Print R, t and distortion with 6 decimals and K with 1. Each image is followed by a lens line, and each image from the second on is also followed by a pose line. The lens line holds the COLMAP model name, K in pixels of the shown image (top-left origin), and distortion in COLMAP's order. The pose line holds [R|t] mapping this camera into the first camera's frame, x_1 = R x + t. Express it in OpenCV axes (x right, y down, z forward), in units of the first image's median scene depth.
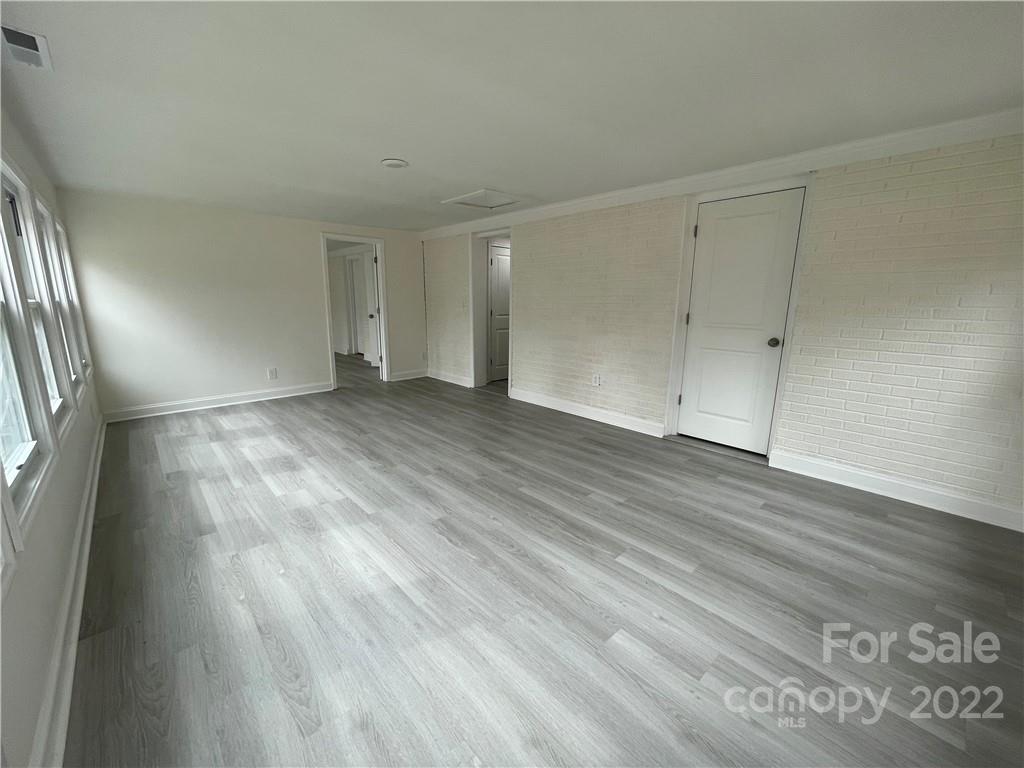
lens RADIAL K [[415.9, 0, 512.1], [0, 415.9, 384.7], [0, 0, 1]] dist [-0.006796, -0.000415]
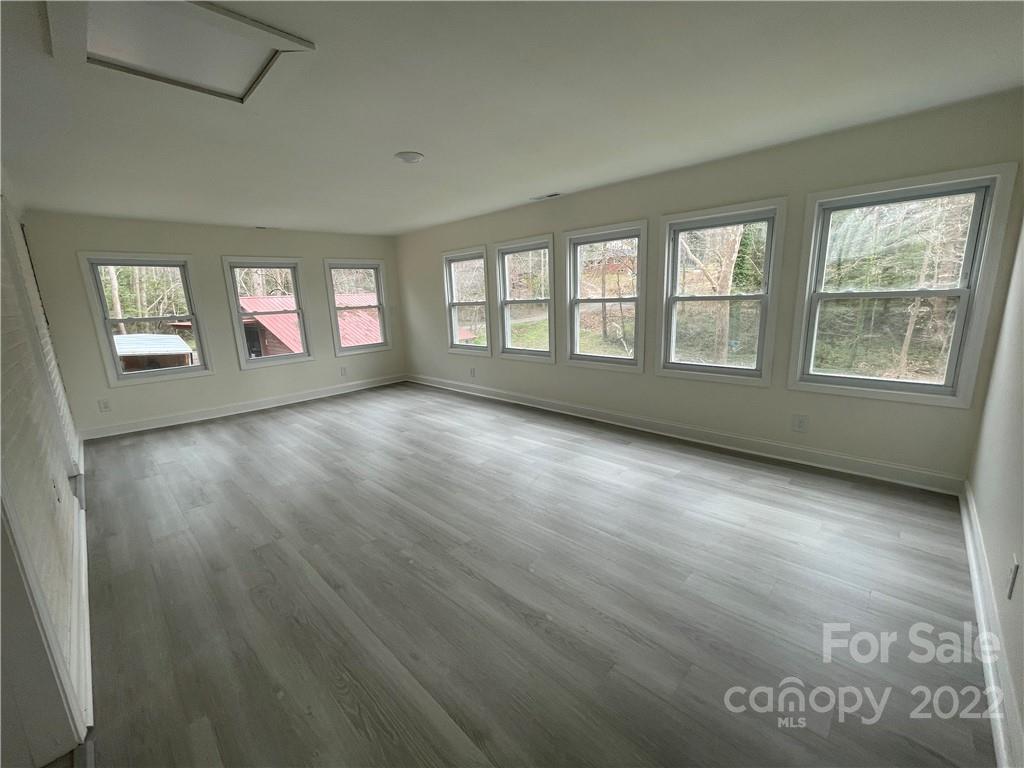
lens RADIAL K [[415.9, 0, 512.6], [0, 415.9, 385.6], [0, 0, 1]] dist [-0.006796, -0.000415]
pose [[-0.997805, 0.040965, -0.052024, -0.450006], [0.016701, 0.915954, 0.400936, -0.443551], [0.064076, 0.399187, -0.914628, 2.095143]]
